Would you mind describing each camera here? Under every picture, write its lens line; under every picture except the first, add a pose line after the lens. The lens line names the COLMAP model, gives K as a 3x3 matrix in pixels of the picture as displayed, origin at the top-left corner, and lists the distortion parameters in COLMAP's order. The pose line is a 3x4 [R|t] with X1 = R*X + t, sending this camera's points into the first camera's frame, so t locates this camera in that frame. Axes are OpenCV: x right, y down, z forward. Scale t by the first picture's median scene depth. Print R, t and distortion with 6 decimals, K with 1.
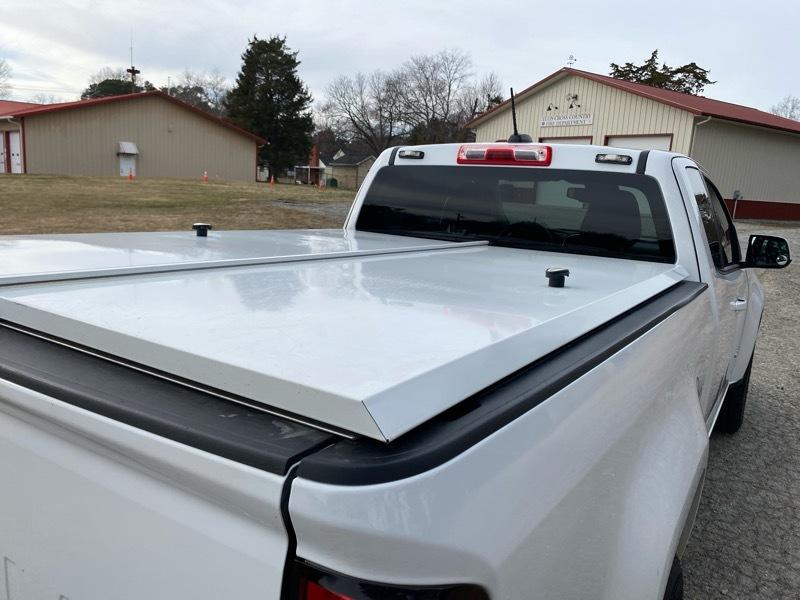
lens RADIAL K [[610.0, 0, 393.1], [0, 610.0, 295.9], [0, 0, 1]] dist [0.024437, -0.020305]
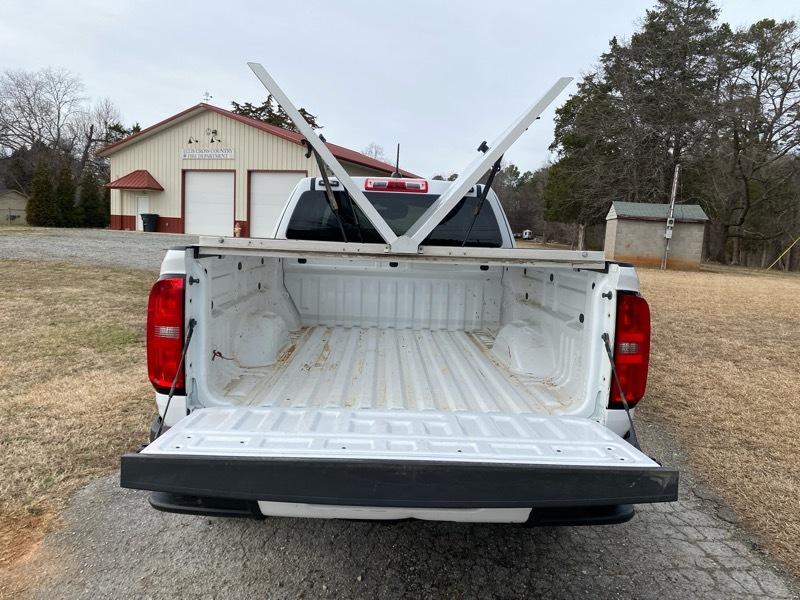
lens RADIAL K [[610.0, 0, 396.7], [0, 610.0, 307.4], [0, 0, 1]] dist [0.024437, -0.020305]
pose [[0.825650, -0.092849, 0.556490, -0.032798], [0.111070, 0.993812, 0.001024, 0.003722], [-0.553142, 0.060964, 0.830853, -0.013283]]
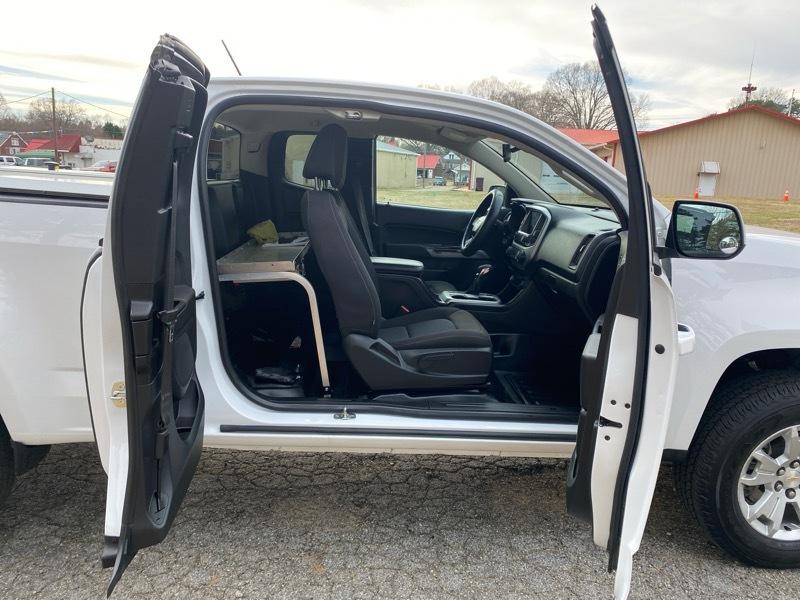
lens RADIAL K [[610.0, 0, 404.5], [0, 610.0, 293.5], [0, 0, 1]] dist [0.024437, -0.020305]
pose [[0.596548, 0.126939, -0.792475, 0.057947], [-0.161051, 0.986262, 0.036746, 0.000471], [0.786252, 0.105708, 0.608797, 0.028257]]
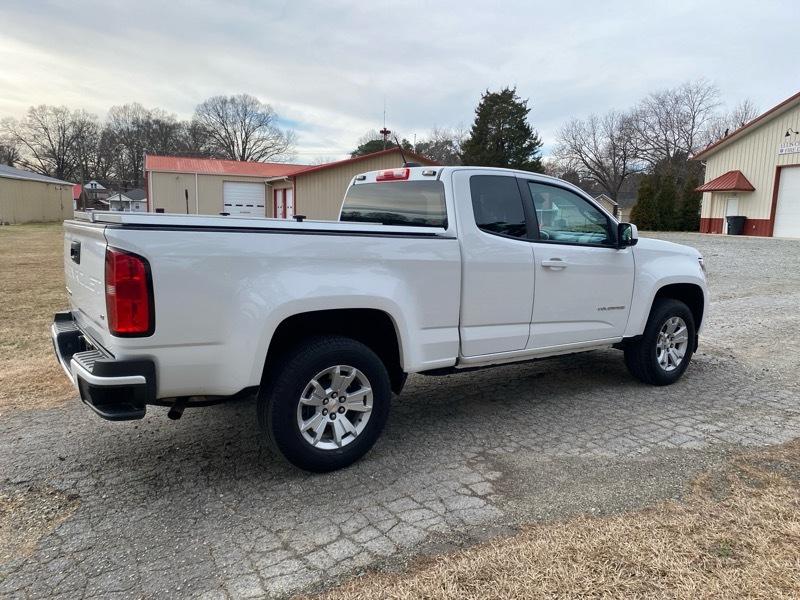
lens RADIAL K [[610.0, 0, 406.4], [0, 610.0, 301.2], [0, 0, 1]] dist [0.024437, -0.020305]
pose [[0.930367, 0.018939, -0.366139, 0.039287], [-0.041691, 0.997652, -0.054332, 0.010402], [0.364251, 0.065813, 0.928973, -0.027485]]
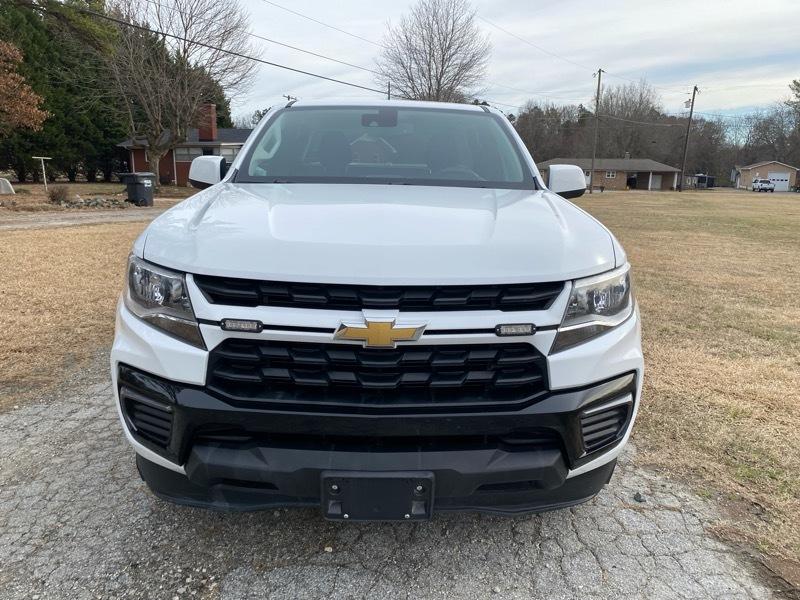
lens RADIAL K [[610.0, 0, 406.8], [0, 610.0, 299.7], [0, 0, 1]] dist [0.024437, -0.020305]
pose [[-0.822292, 0.052687, -0.566621, 0.054472], [-0.170313, 0.927280, 0.333385, -0.015675], [0.542982, 0.370643, -0.753521, 0.117875]]
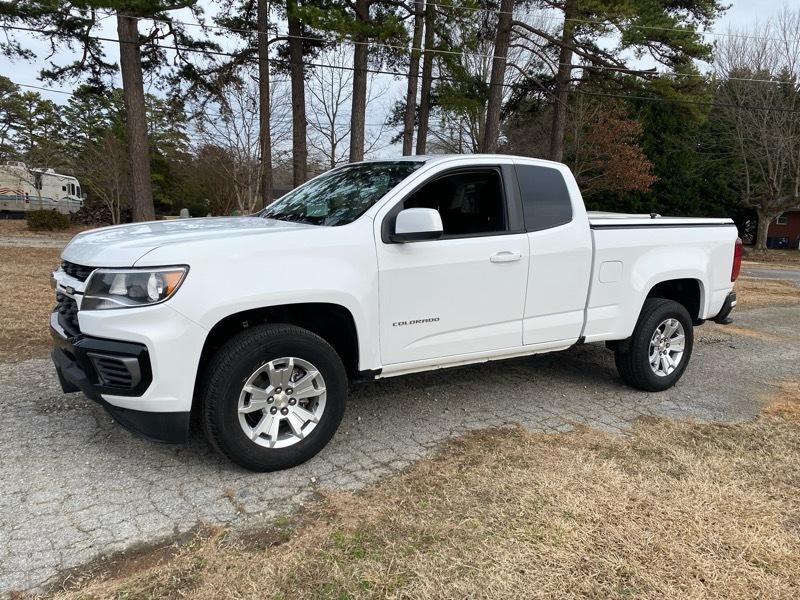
lens RADIAL K [[610.0, 0, 400.0], [0, 610.0, 305.2], [0, 0, 1]] dist [0.024437, -0.020305]
pose [[-0.910267, -0.154249, 0.384215, -0.014751], [-0.012021, 0.937463, 0.347878, -0.022439], [-0.413847, 0.312044, -0.855195, 0.131990]]
